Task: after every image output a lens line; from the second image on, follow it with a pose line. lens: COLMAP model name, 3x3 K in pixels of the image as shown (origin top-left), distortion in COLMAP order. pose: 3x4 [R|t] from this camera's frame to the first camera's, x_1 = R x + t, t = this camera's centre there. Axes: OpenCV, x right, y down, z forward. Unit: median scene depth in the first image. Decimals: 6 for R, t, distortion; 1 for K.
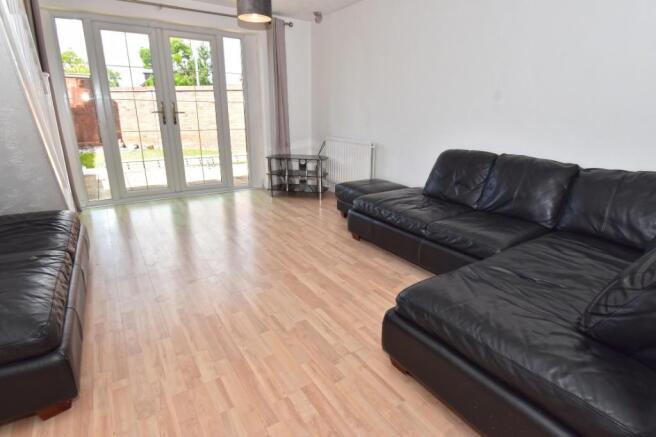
lens RADIAL K [[341.8, 0, 327.5], [0, 341.8, 217.1], [0, 0, 1]] dist [0.001038, 0.000108]
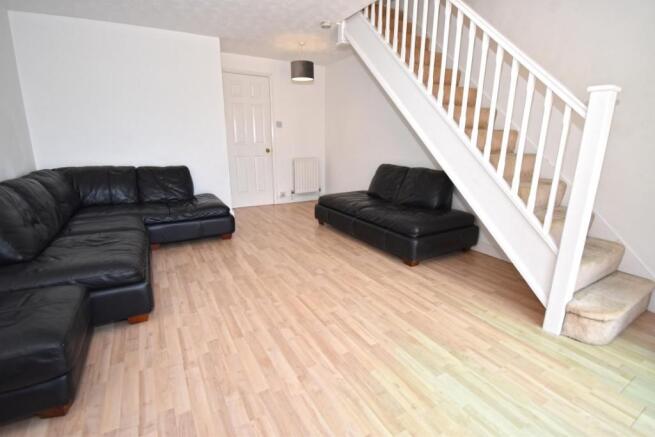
lens RADIAL K [[304.9, 0, 328.1], [0, 304.9, 217.2], [0, 0, 1]] dist [-0.000537, -0.000057]
pose [[-0.998807, -0.028726, 0.039492, -0.365883], [-0.004030, 0.854411, 0.519582, -0.522781], [-0.048668, 0.518803, -0.853508, 1.691448]]
